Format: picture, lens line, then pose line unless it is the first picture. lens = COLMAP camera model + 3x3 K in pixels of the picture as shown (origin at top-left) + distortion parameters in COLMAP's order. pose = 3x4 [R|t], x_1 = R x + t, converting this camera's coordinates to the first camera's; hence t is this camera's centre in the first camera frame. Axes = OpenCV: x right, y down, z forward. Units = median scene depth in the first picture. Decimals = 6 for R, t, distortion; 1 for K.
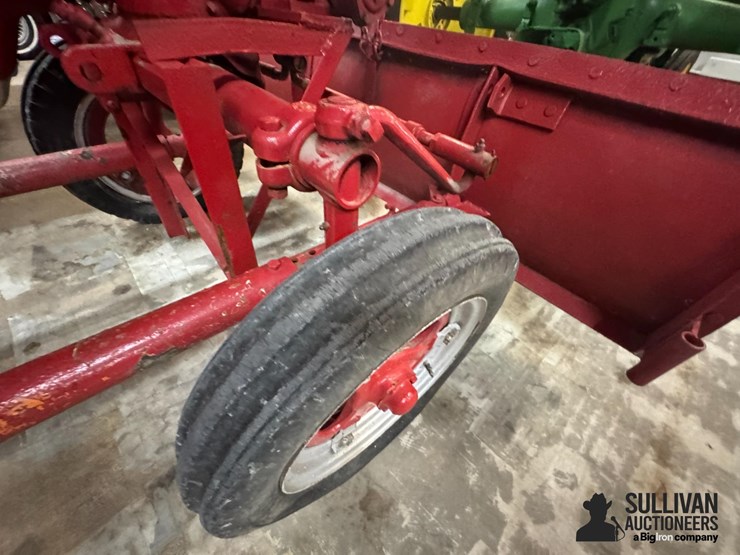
lens RADIAL K [[296.7, 0, 369.3], [0, 296.7, 277.7], [0, 0, 1]] dist [-0.004236, 0.000323]
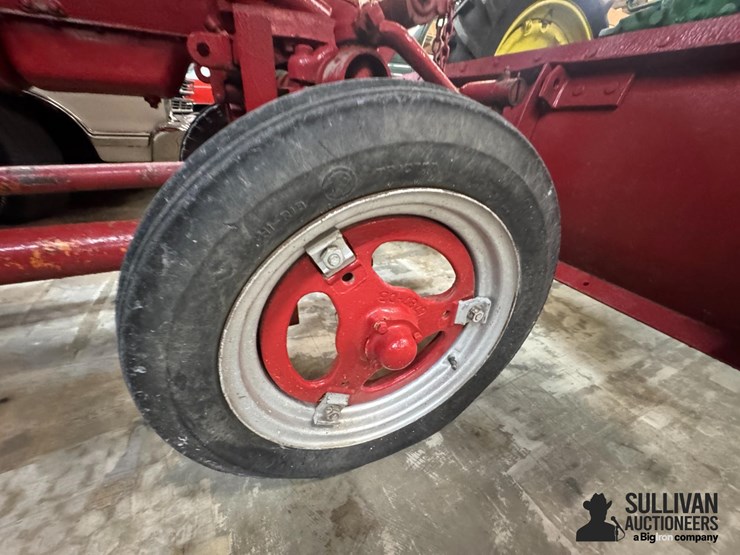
lens RADIAL K [[296.1, 0, 370.0], [0, 296.1, 277.5], [0, 0, 1]] dist [-0.003235, 0.000175]
pose [[0.954489, 0.096636, -0.282156, 0.178084], [-0.174601, 0.948043, -0.265949, 0.318586], [0.241795, 0.303110, 0.921770, 0.125634]]
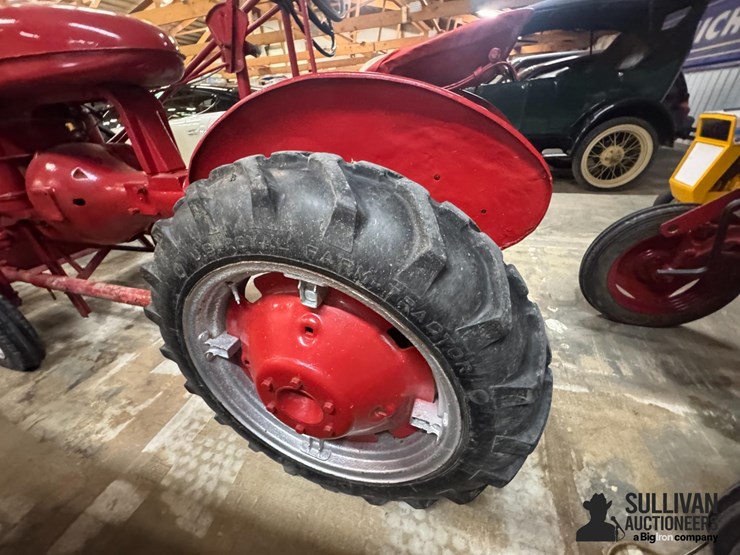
lens RADIAL K [[296.7, 0, 369.3], [0, 296.7, 277.7], [0, 0, 1]] dist [-0.004236, 0.000323]
pose [[-0.488116, -0.477432, 0.730618, -3.708665], [0.611537, 0.410175, 0.676594, -0.559263], [-0.622708, 0.777056, 0.091755, -0.455073]]
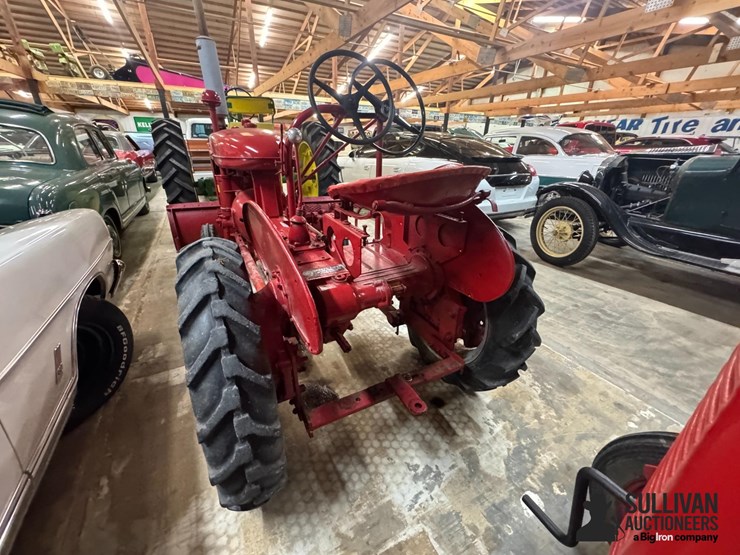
lens RADIAL K [[296.1, 0, 370.0], [0, 296.1, 277.5], [0, 0, 1]] dist [-0.003235, 0.000175]
pose [[0.253319, -0.468418, 0.846413, -3.992941], [0.660315, 0.723150, 0.202579, 0.028246], [-0.706975, 0.507582, 0.492491, -1.661067]]
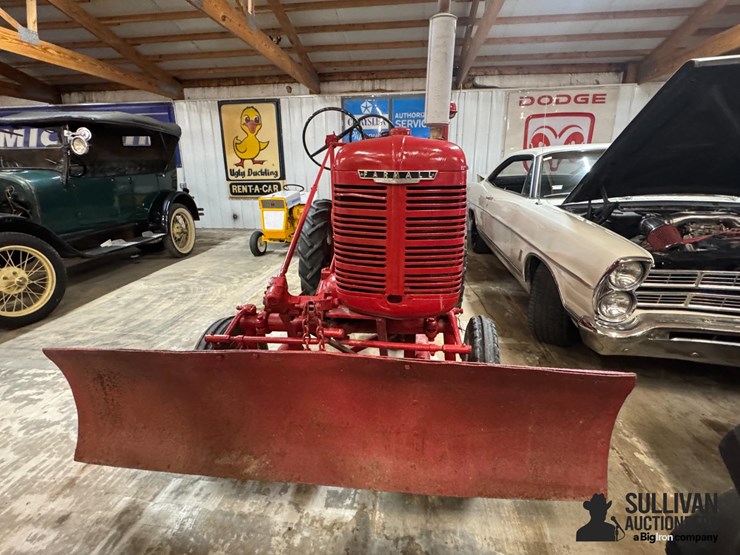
lens RADIAL K [[380.9, 0, 368.4], [0, 380.9, 279.4], [0, 0, 1]] dist [-0.002487, 0.000204]
pose [[-0.769941, 0.113006, -0.628030, 0.906089], [-0.470494, 0.564335, 0.678352, -2.448277], [0.431077, 0.817775, -0.381336, 1.623686]]
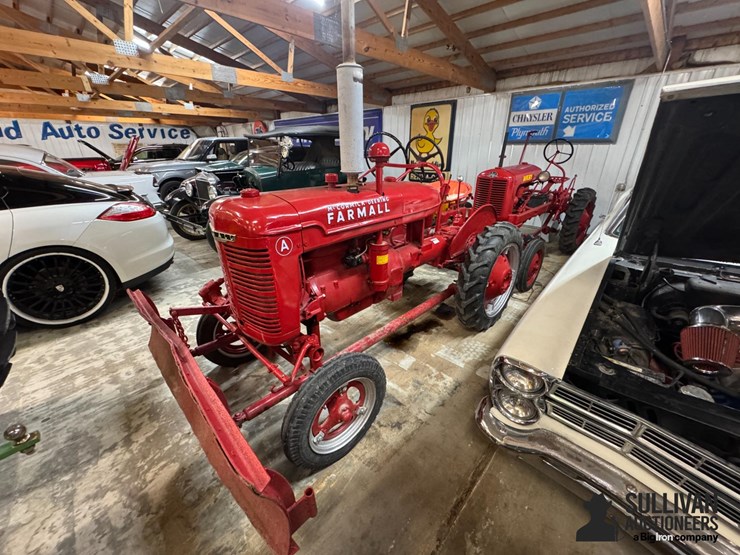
lens RADIAL K [[296.1, 0, 370.0], [0, 296.1, 277.5], [0, 0, 1]] dist [-0.003235, 0.000175]
pose [[-0.995987, -0.047074, -0.076124, -1.135210], [-0.088577, 0.396328, 0.913826, -3.133487], [-0.012848, 0.916901, -0.398907, 1.521693]]
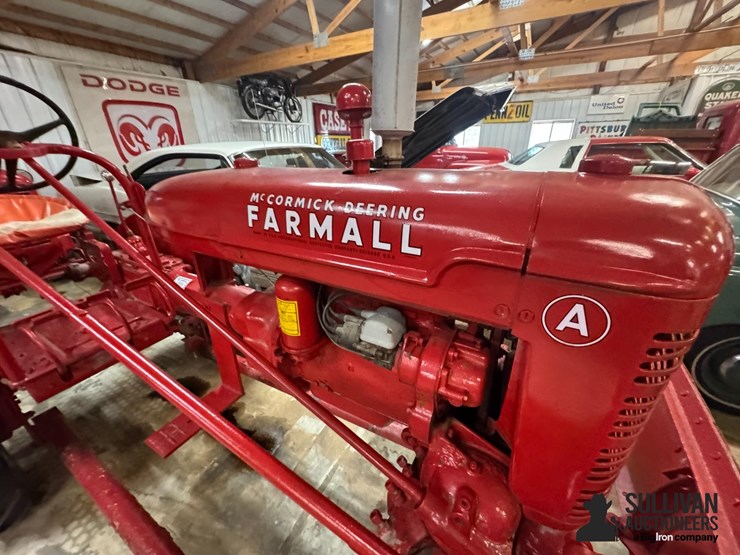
lens RADIAL K [[296.7, 0, 369.3], [0, 296.7, 277.7], [0, 0, 1]] dist [-0.004236, 0.000323]
pose [[0.307172, 0.314811, -0.898075, 0.031561], [-0.617177, 0.784233, 0.063810, -1.105819], [0.724388, 0.534671, 0.435189, -0.241684]]
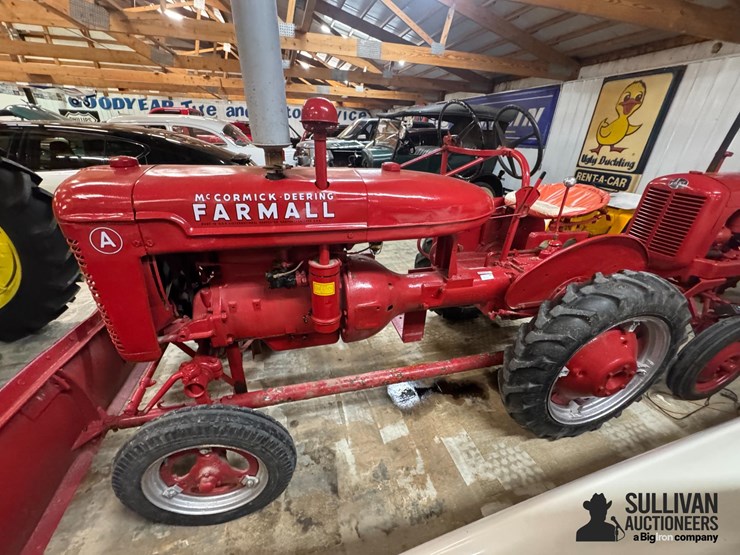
lens RADIAL K [[296.1, 0, 370.0], [0, 296.1, 277.5], [0, 0, 1]] dist [-0.003235, 0.000175]
pose [[-0.877752, -0.304606, 0.369820, -2.172569], [0.242183, 0.383928, 0.891037, -2.357225], [-0.413400, 0.871673, -0.263223, 0.693289]]
